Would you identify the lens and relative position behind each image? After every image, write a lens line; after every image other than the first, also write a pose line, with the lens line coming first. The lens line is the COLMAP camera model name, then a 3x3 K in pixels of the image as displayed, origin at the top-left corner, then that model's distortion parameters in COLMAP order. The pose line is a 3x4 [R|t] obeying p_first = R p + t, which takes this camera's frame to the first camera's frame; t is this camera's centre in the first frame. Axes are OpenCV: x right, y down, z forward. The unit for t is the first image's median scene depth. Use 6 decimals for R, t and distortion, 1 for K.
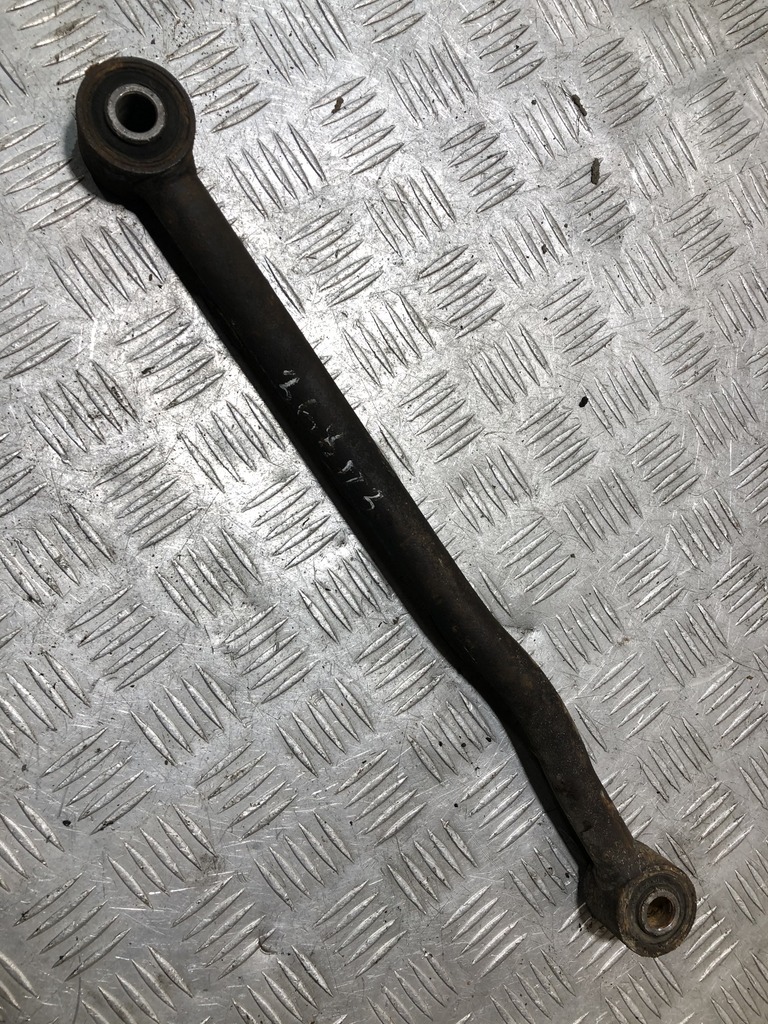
lens RADIAL K [[836.1, 0, 383.8], [0, 836.1, 514.3], [0, 0, 1]] dist [0.019953, -0.018078]
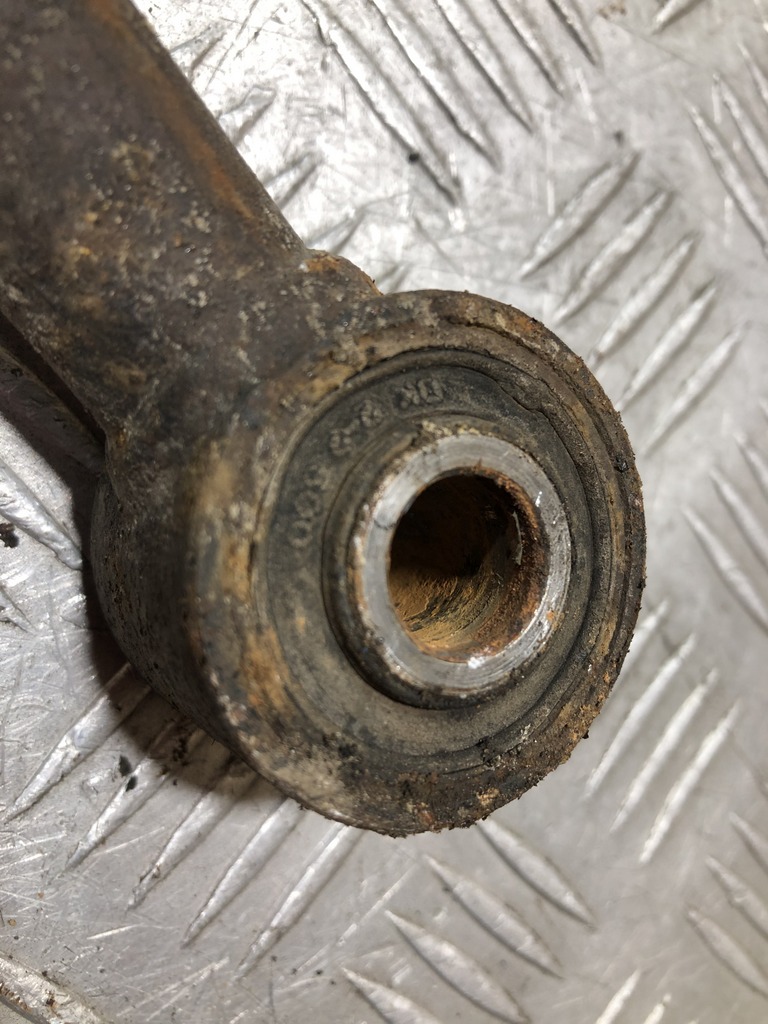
lens RADIAL K [[836.1, 0, 380.5], [0, 836.1, 516.7], [0, 0, 1]] dist [0.019953, -0.018078]
pose [[0.966331, -0.157130, 0.203750, 0.283290], [0.136217, 0.984216, 0.112978, 0.448670], [-0.218287, -0.081420, 0.972482, 0.852232]]
